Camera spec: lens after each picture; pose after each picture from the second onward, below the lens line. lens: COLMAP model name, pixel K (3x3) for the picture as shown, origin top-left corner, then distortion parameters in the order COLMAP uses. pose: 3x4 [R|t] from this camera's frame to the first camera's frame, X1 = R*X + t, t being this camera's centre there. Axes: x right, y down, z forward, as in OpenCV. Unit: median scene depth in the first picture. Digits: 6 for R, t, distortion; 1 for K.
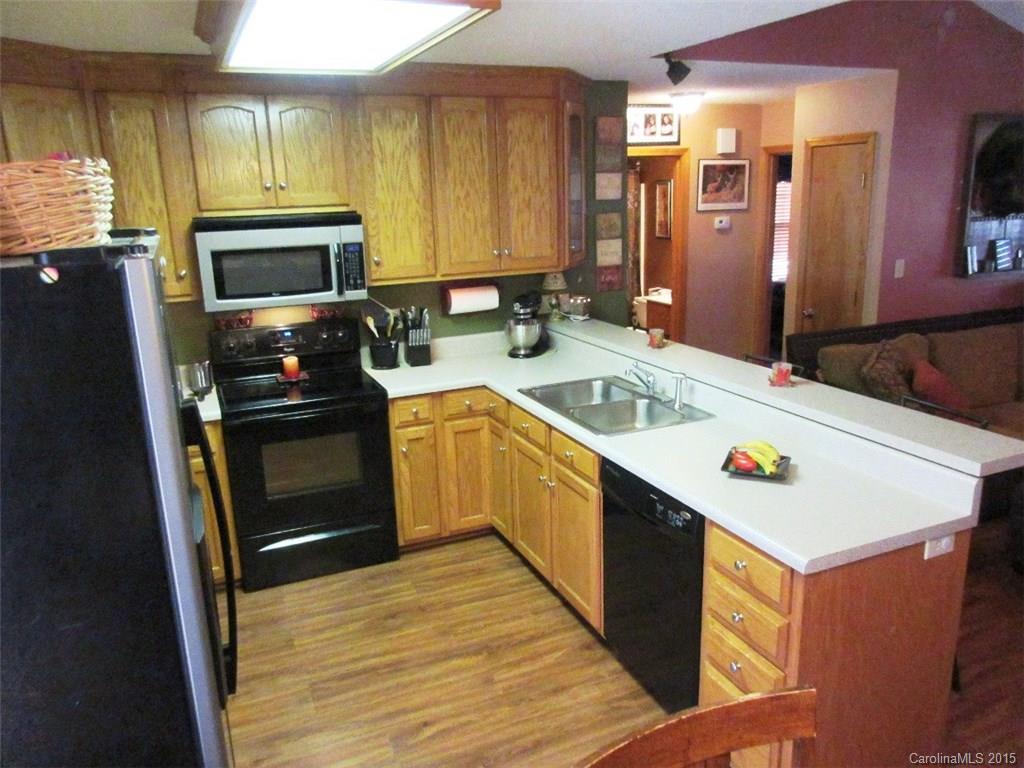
lens RADIAL K [[757.0, 0, 512.0], [0, 757.0, 384.0], [0, 0, 1]] dist [-0.009881, -0.008274]
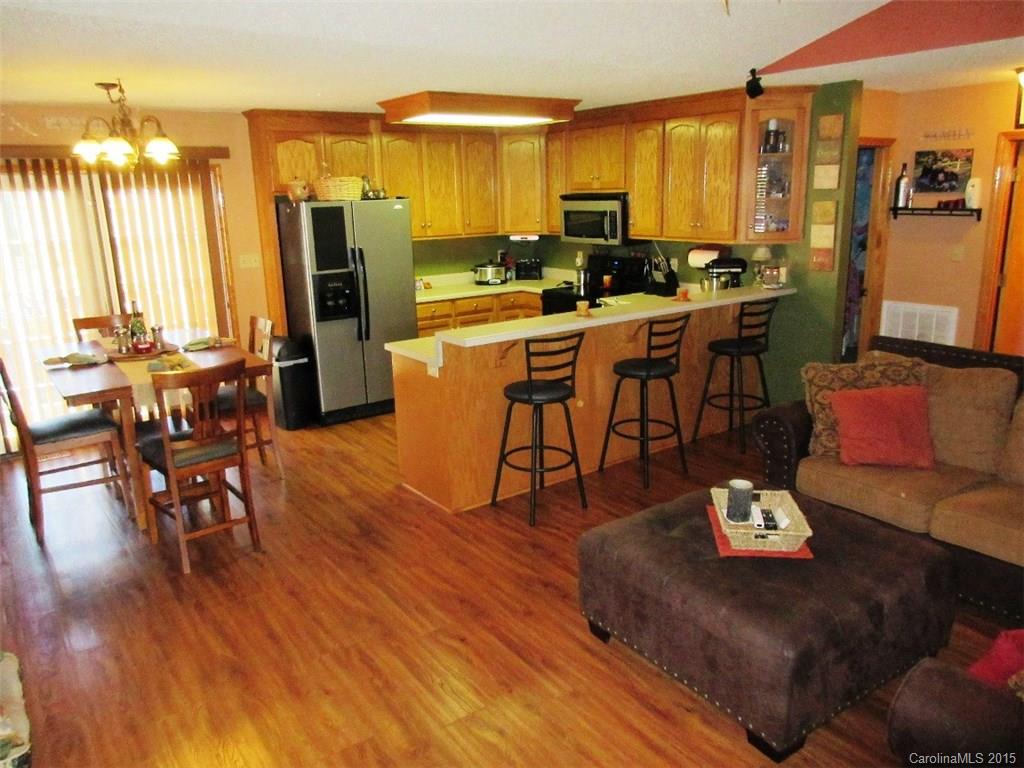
lens RADIAL K [[757.0, 0, 512.0], [0, 757.0, 384.0], [0, 0, 1]] dist [-0.009881, -0.008274]
pose [[0.219017, 0.266125, -0.938727, 1.390804], [-0.227897, 0.949427, 0.215987, -0.126841], [0.948733, 0.166628, 0.268590, 0.370549]]
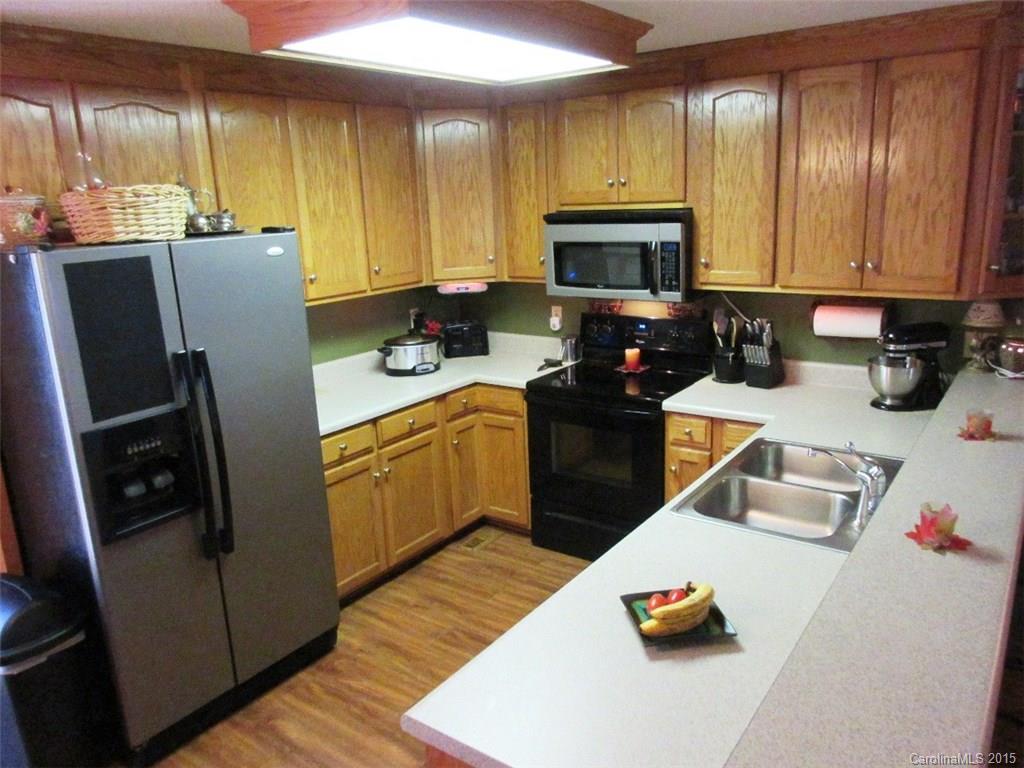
lens RADIAL K [[757.0, 0, 512.0], [0, 757.0, 384.0], [0, 0, 1]] dist [-0.009881, -0.008274]
pose [[0.510218, 0.217573, -0.832070, 0.493175], [-0.190859, 0.971992, 0.137128, -0.100727], [0.838600, 0.088842, 0.537453, 0.323716]]
